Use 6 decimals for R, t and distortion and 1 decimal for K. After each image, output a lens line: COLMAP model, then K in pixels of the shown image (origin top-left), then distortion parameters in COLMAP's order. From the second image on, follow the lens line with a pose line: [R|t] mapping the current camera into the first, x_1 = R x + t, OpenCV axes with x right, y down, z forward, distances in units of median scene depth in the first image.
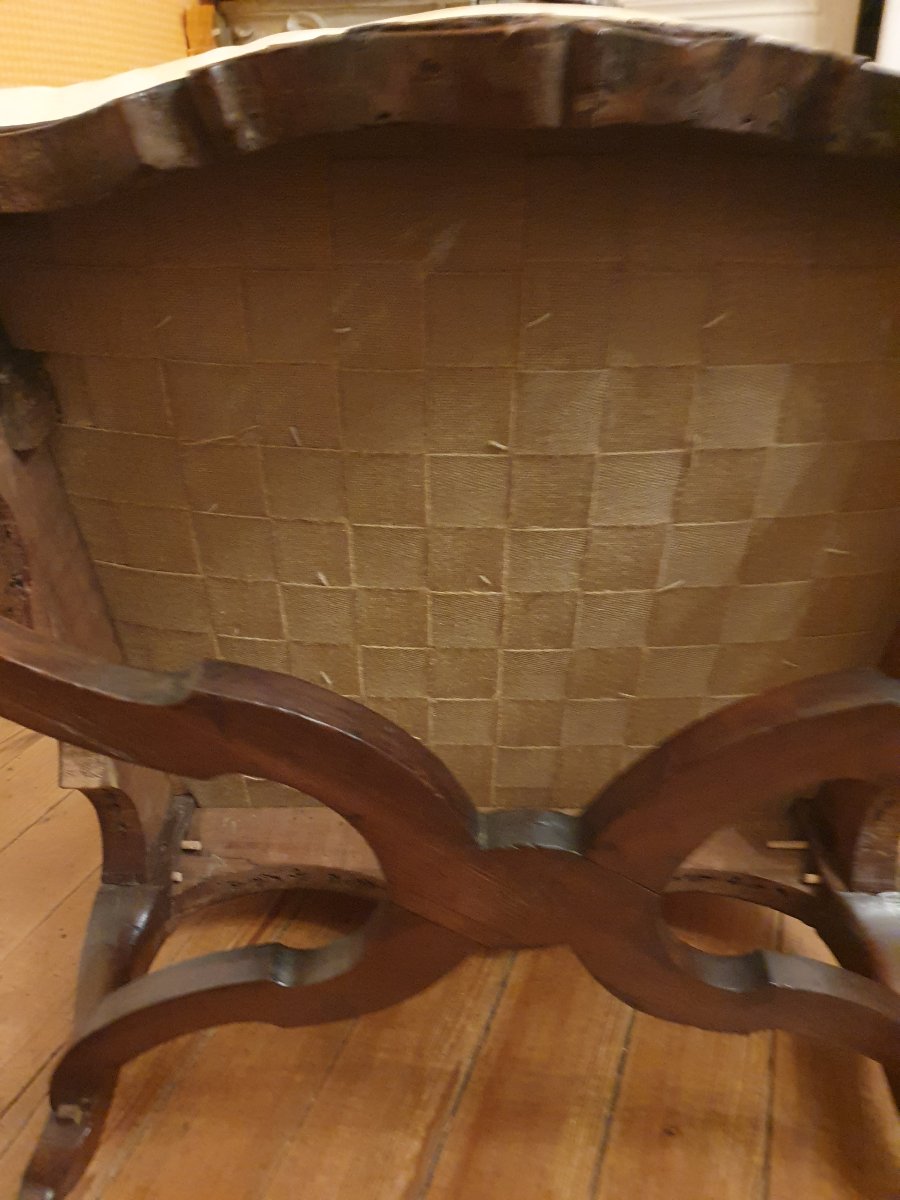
lens RADIAL K [[935.3, 0, 450.0], [0, 935.3, 600.0], [0, 0, 1]] dist [0.007493, -0.000553]
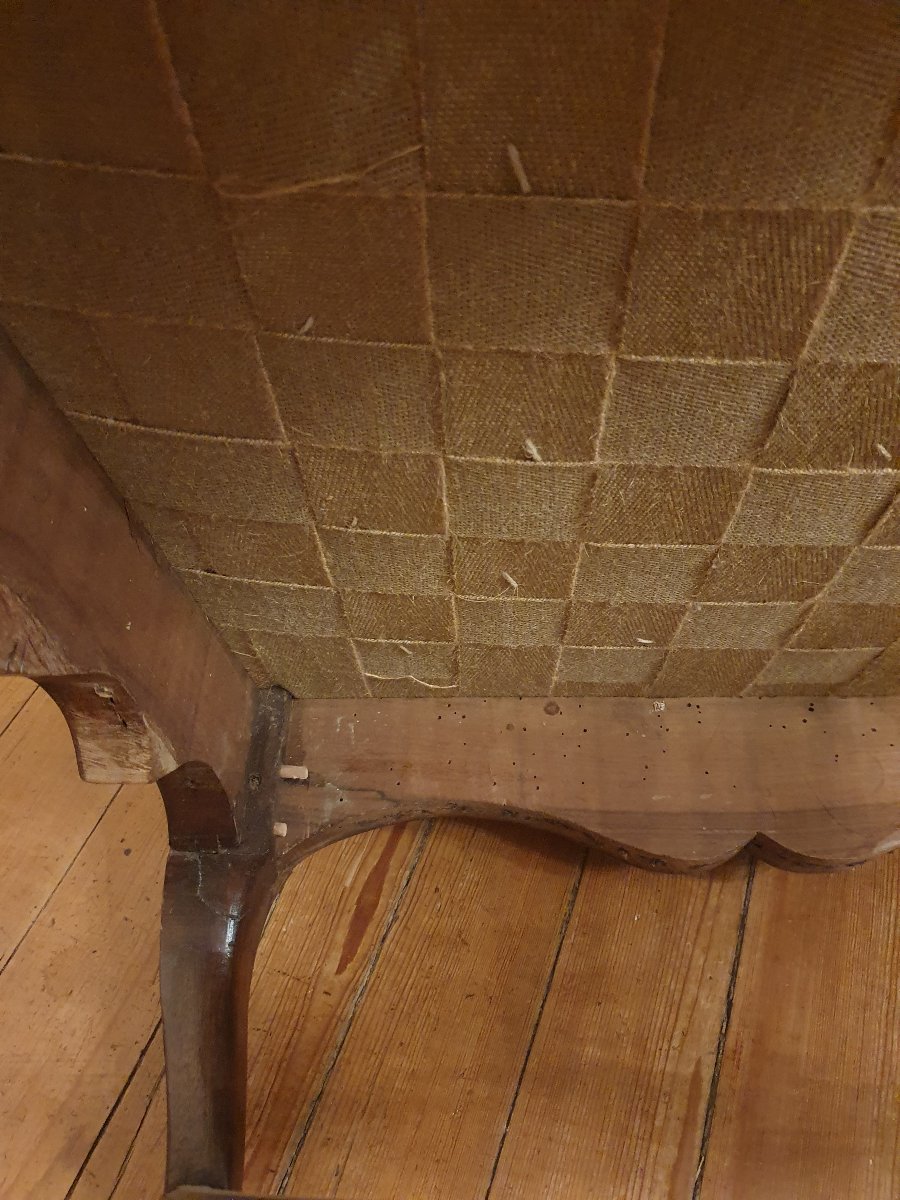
lens RADIAL K [[923.5, 0, 455.5], [0, 923.5, 554.9], [0, 0, 1]] dist [-0.014885, -0.009572]
pose [[0.999499, -0.013604, -0.028579, -0.150390], [0.023627, 0.921496, 0.387669, -0.145374], [0.021061, -0.388150, 0.921355, 0.488260]]
